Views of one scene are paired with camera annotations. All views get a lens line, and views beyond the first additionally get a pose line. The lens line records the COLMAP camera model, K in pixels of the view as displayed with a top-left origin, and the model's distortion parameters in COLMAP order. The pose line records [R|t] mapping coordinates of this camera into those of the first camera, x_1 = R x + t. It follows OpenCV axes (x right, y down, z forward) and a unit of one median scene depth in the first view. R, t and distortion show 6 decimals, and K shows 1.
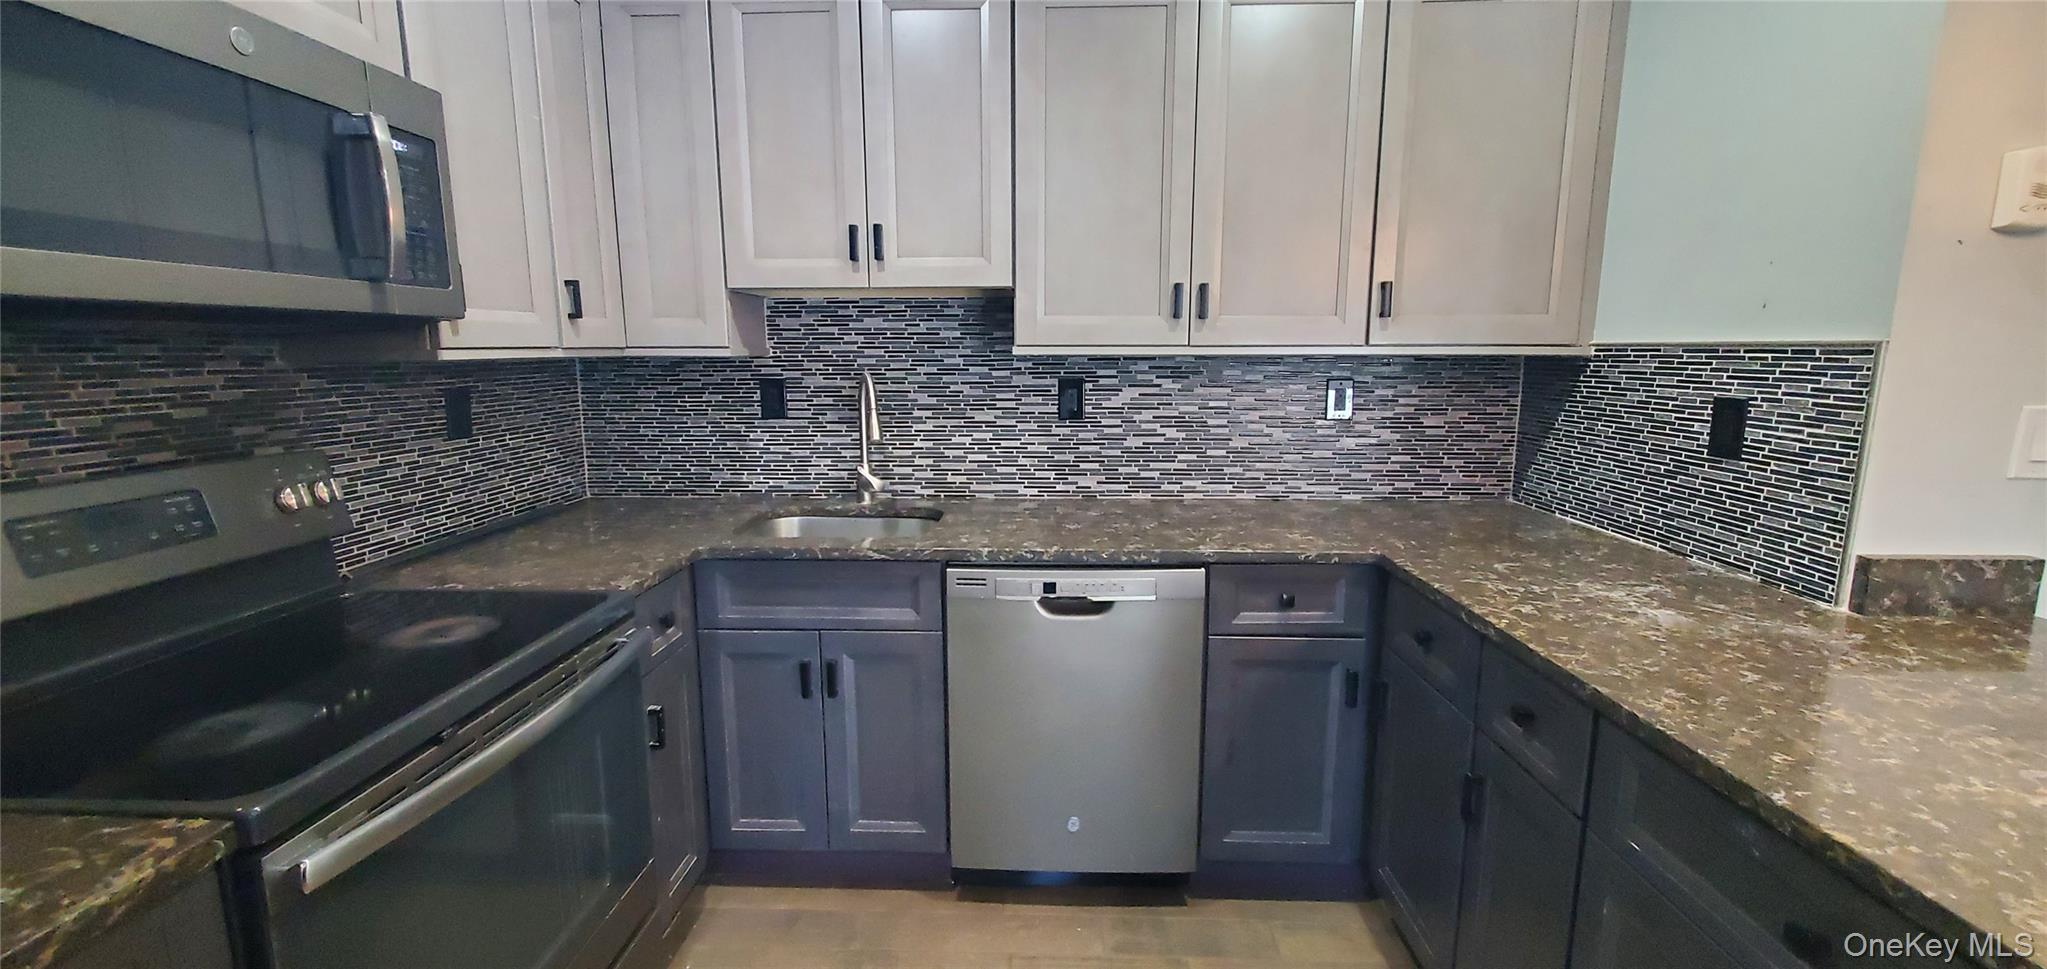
lens RADIAL K [[816.6, 0, 1018.2], [0, 816.6, 476.1], [0, 0, 1]] dist [0.006170, 0.000014]
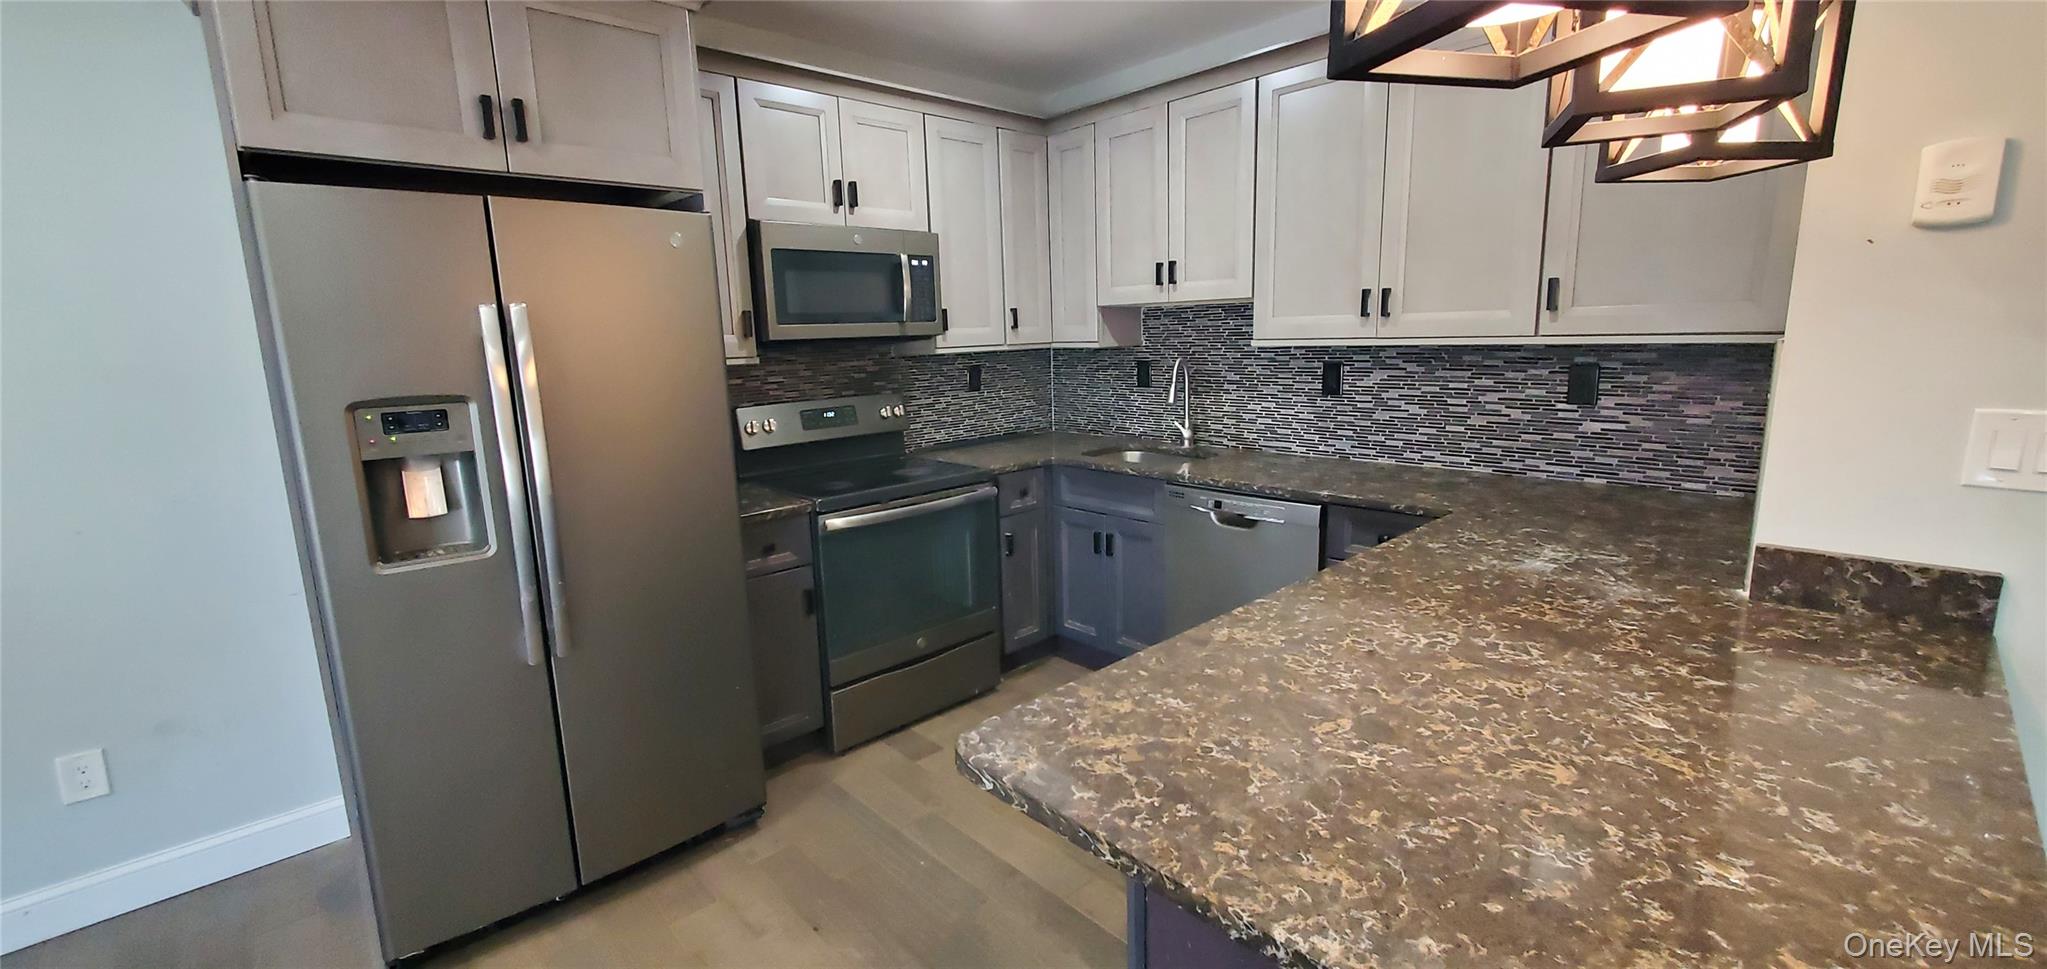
lens RADIAL K [[816.6, 0, 1024.4], [0, 816.6, 482.7], [0, 0, 1]] dist [0.006170, 0.000014]
pose [[0.711849, 0.111974, -0.693349, 0.713527], [-0.082312, 0.993707, 0.075972, 0.010773], [0.697493, 0.002990, 0.716585, -0.278556]]
